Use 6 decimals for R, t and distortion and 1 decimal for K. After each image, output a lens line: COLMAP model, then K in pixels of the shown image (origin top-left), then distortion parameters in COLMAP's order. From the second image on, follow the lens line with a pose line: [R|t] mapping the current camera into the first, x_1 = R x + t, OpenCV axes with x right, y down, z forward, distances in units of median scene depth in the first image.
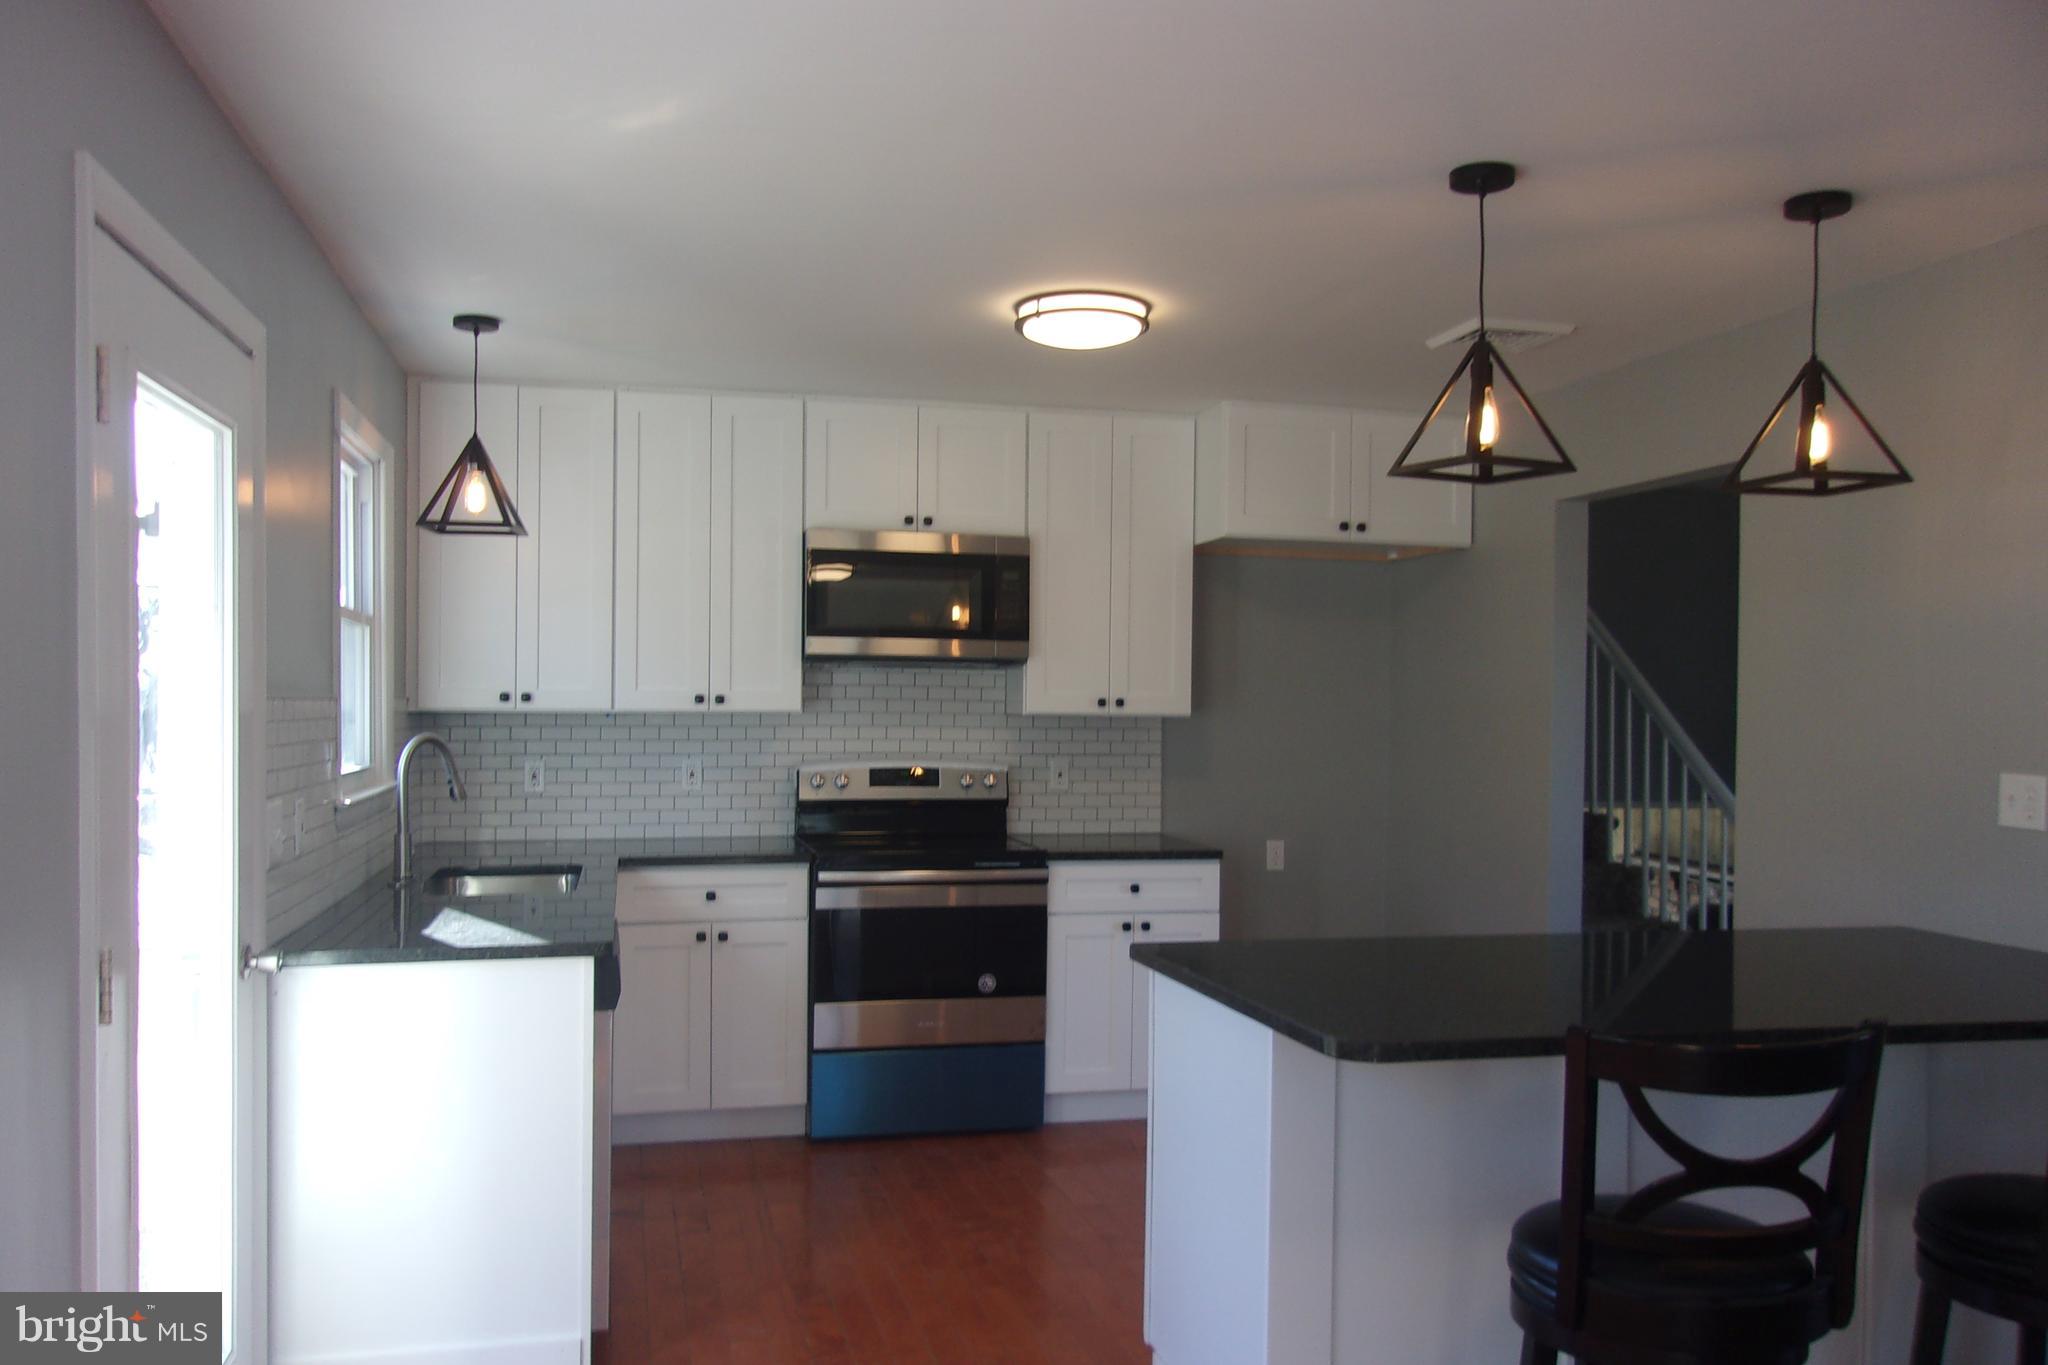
lens RADIAL K [[1585.1, 0, 1024.7], [0, 1585.1, 646.0], [0, 0, 1]] dist [-0.002691, 0.000514]
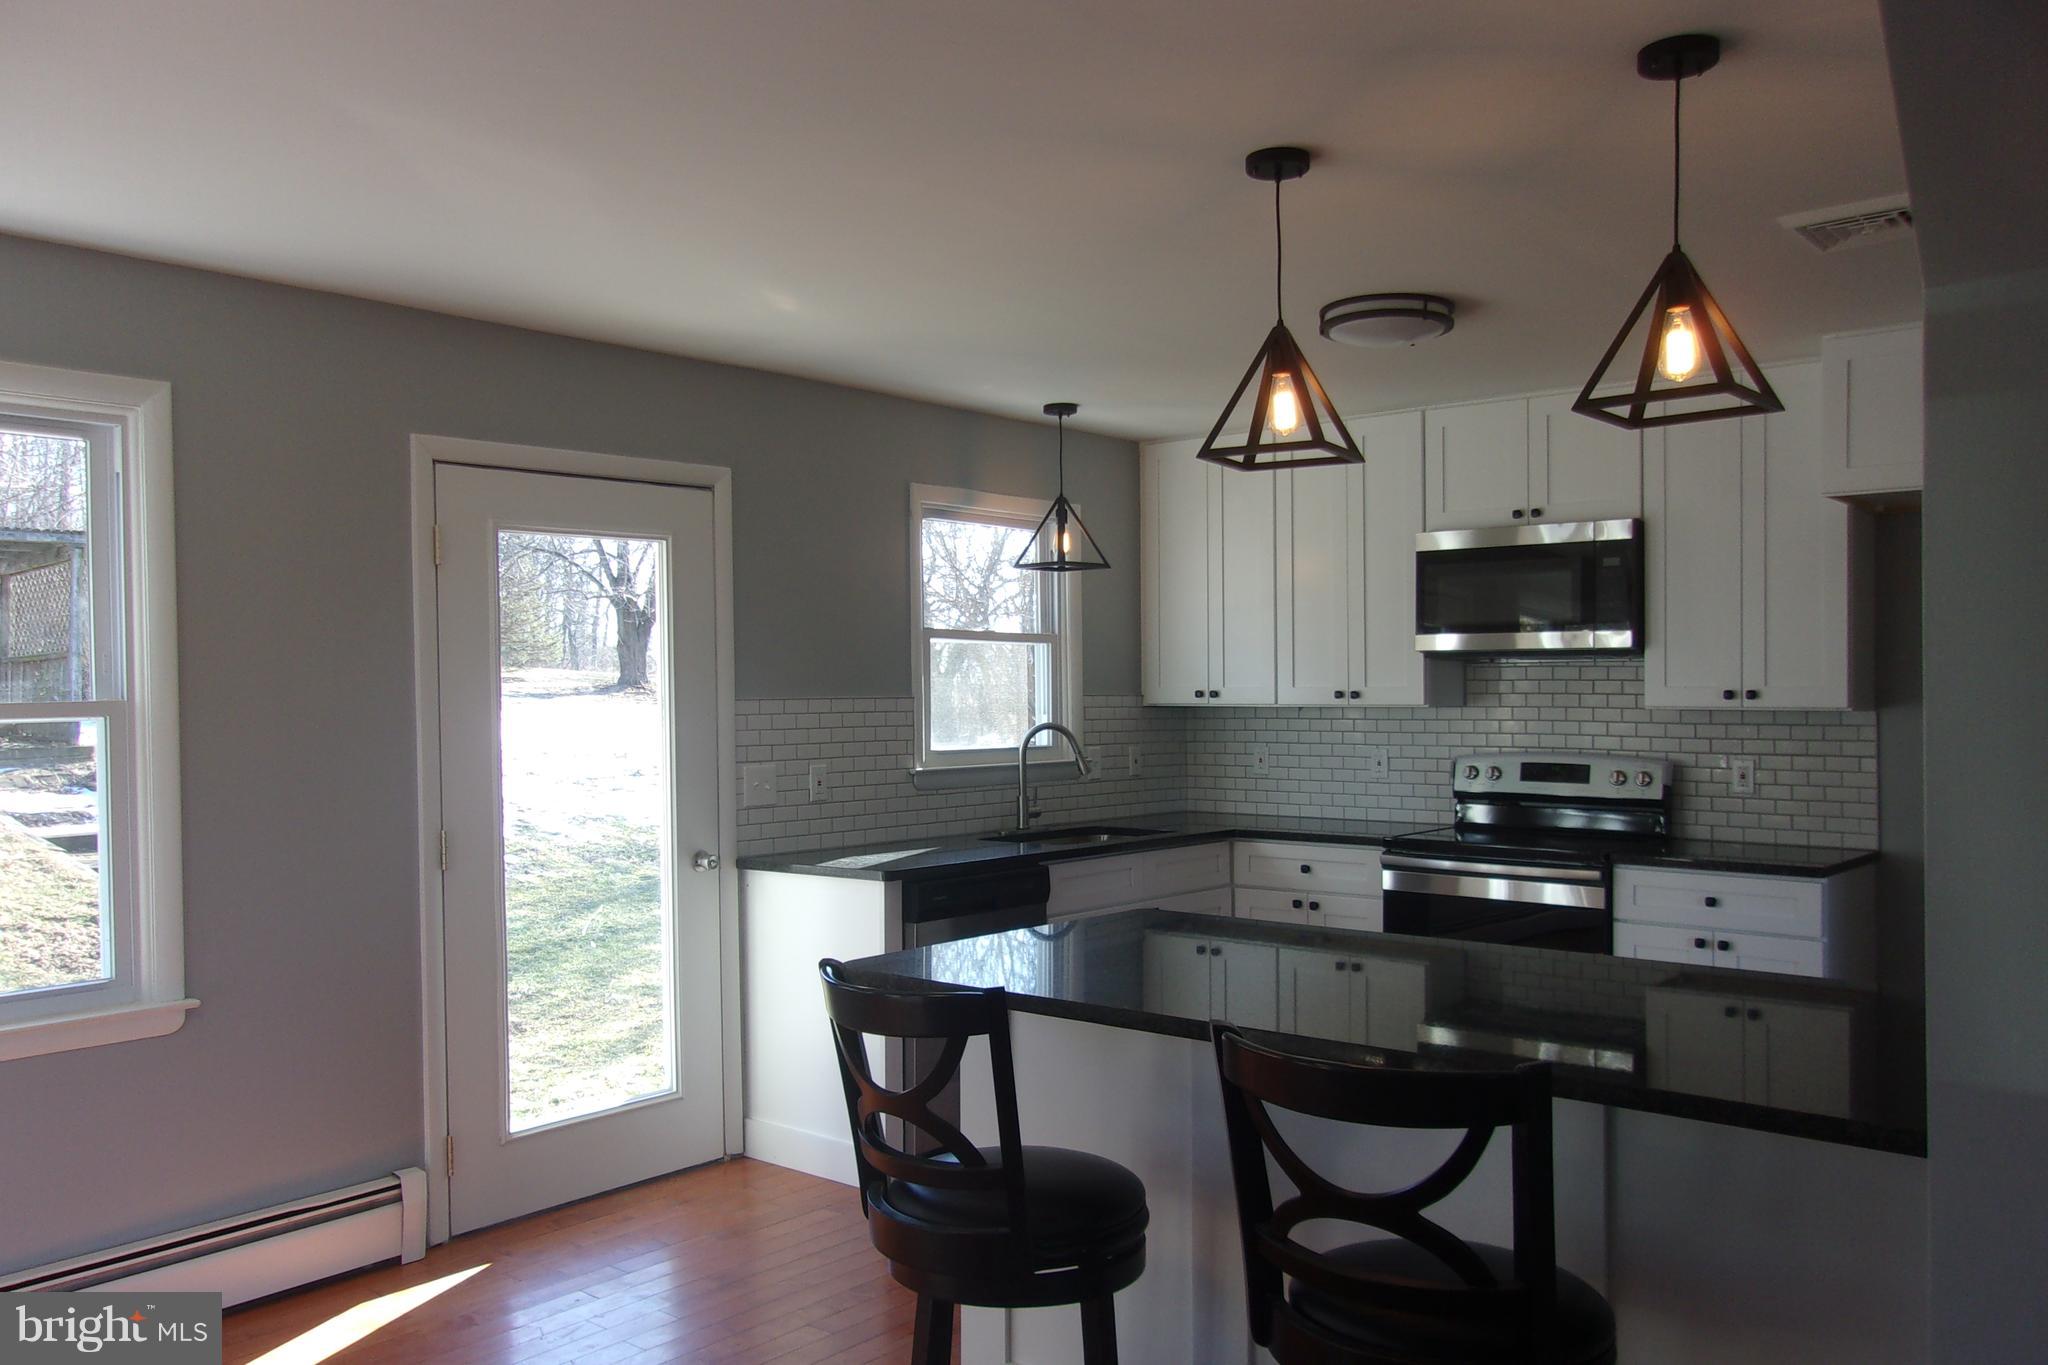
lens RADIAL K [[1599.4, 0, 1030.7], [0, 1599.4, 678.9], [0, 0, 1]] dist [-0.007951, -0.000819]
pose [[0.586922, -0.014302, -0.809517, 0.553689], [0.035649, 0.999331, 0.008192, 0.005241], [0.808858, -0.033666, 0.587039, 0.158499]]
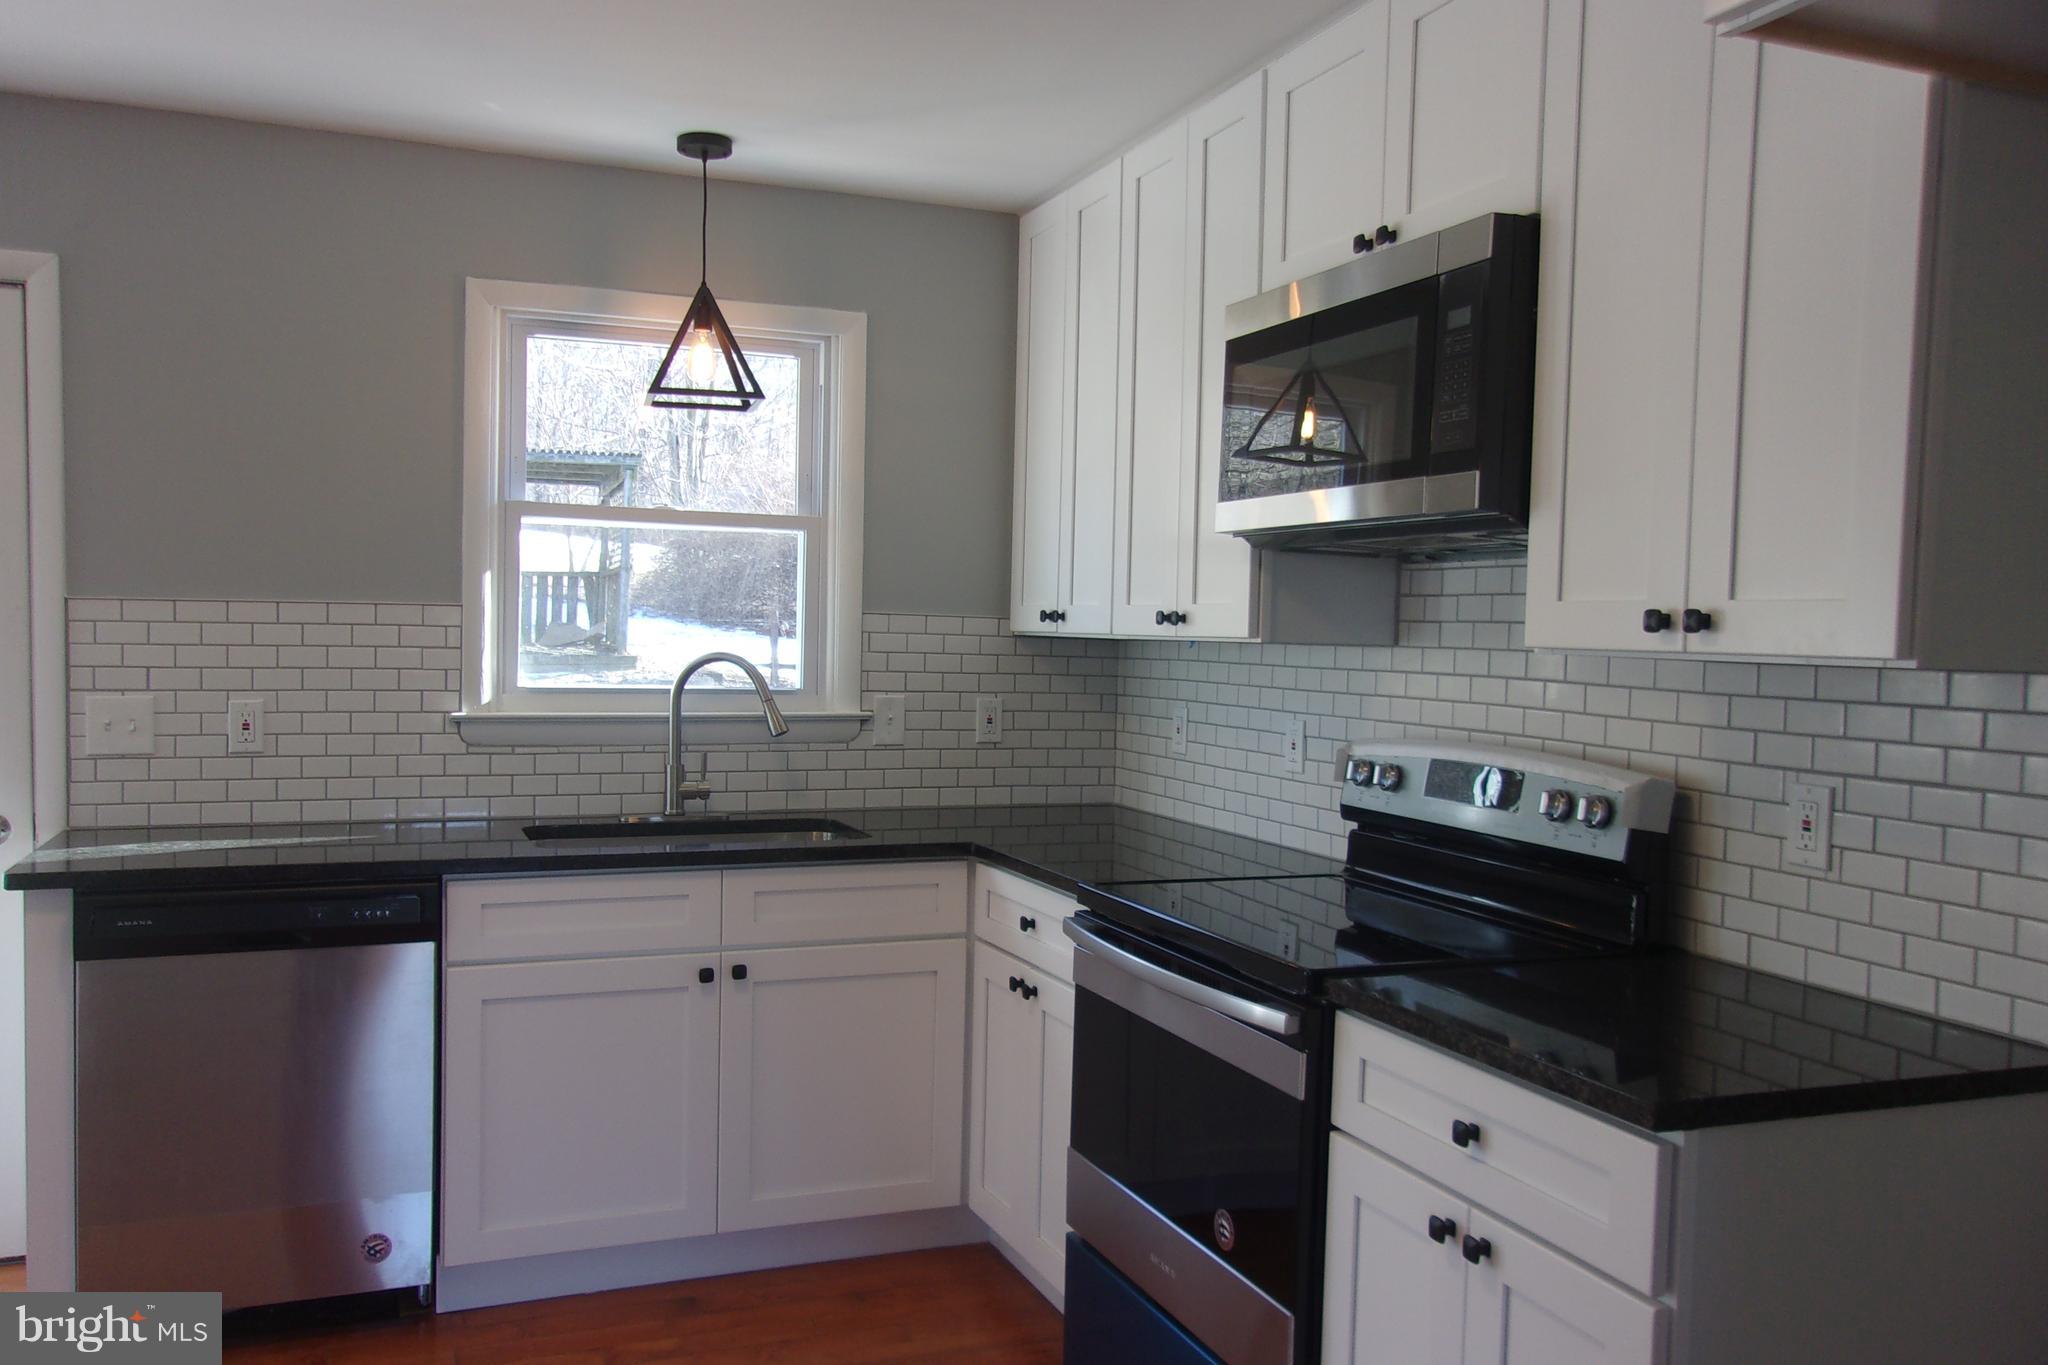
lens RADIAL K [[1599.4, 0, 1030.7], [0, 1599.4, 678.9], [0, 0, 1]] dist [-0.007951, -0.000819]
pose [[0.145291, 0.029374, -0.988953, 0.390019], [0.014464, 0.999389, 0.031809, 0.035060], [0.989283, -0.018926, 0.144777, 0.822362]]
